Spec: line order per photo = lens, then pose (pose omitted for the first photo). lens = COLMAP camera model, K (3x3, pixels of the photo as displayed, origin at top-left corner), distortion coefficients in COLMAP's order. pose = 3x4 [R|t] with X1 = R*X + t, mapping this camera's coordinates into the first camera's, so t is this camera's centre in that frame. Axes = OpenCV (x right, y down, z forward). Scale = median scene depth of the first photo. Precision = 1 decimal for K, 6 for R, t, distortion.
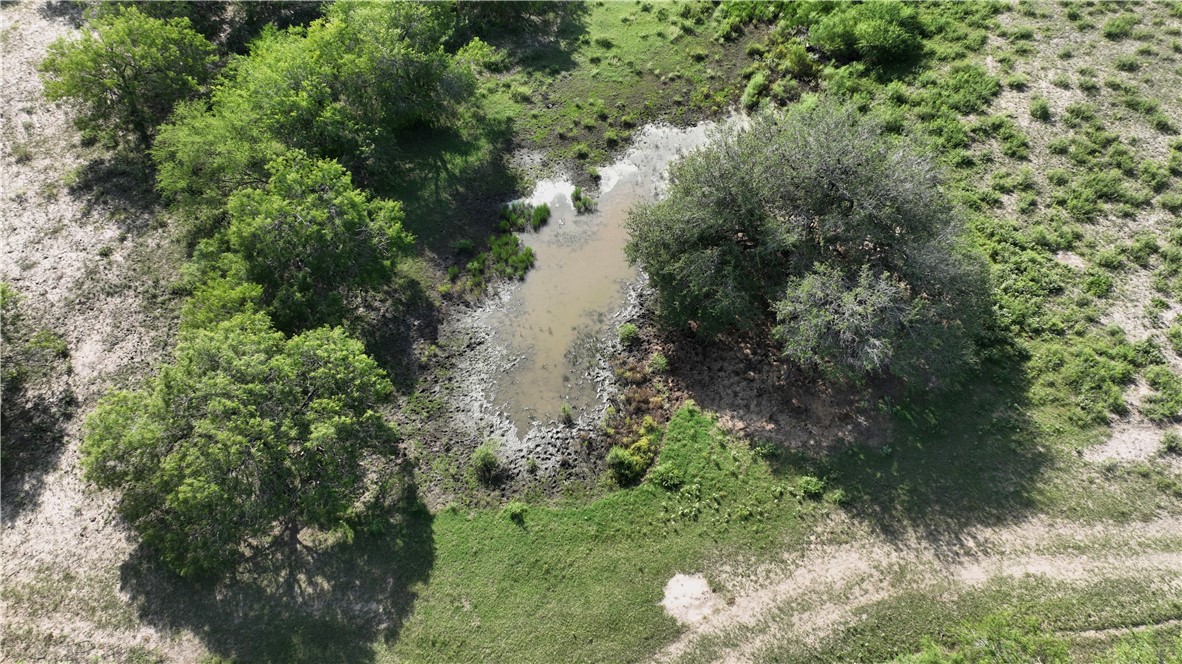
lens RADIAL K [[827.5, 0, 591.0], [0, 827.5, 332.0], [0, 0, 1]] dist [0.003924, 0.008617]
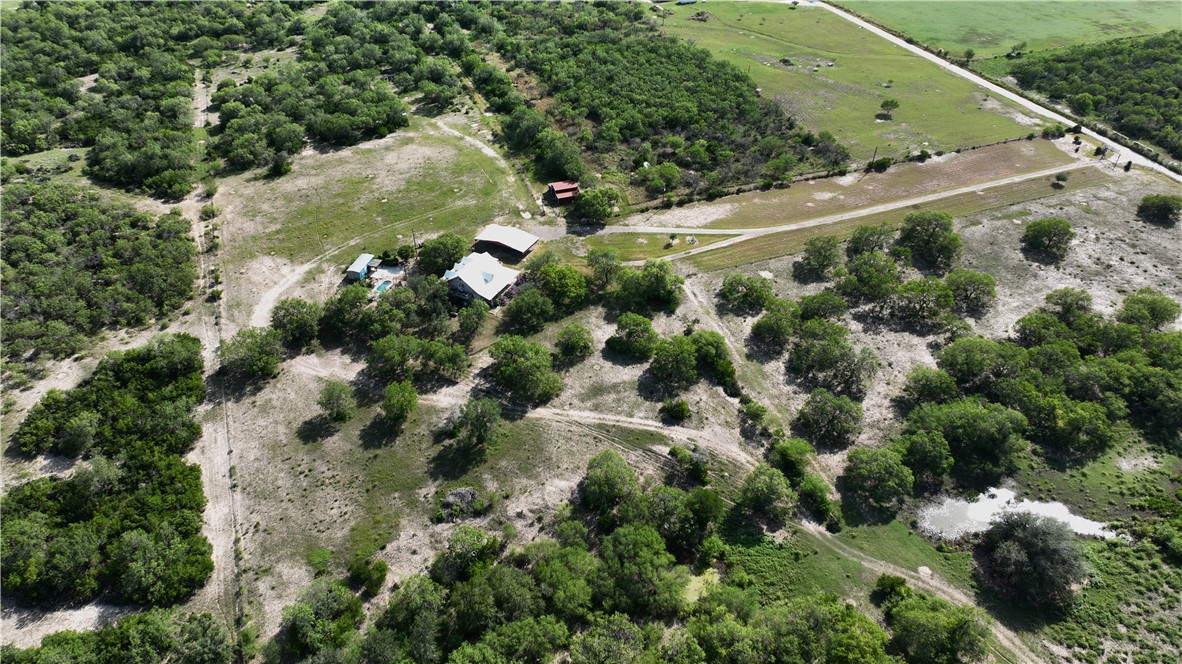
lens RADIAL K [[827.5, 0, 591.0], [0, 827.5, 332.0], [0, 0, 1]] dist [0.003924, 0.008617]
pose [[0.452153, 0.536686, -0.712408, 1.285770], [-0.669304, 0.732102, 0.126727, 0.029127], [0.589567, 0.419518, 0.690228, -2.572283]]
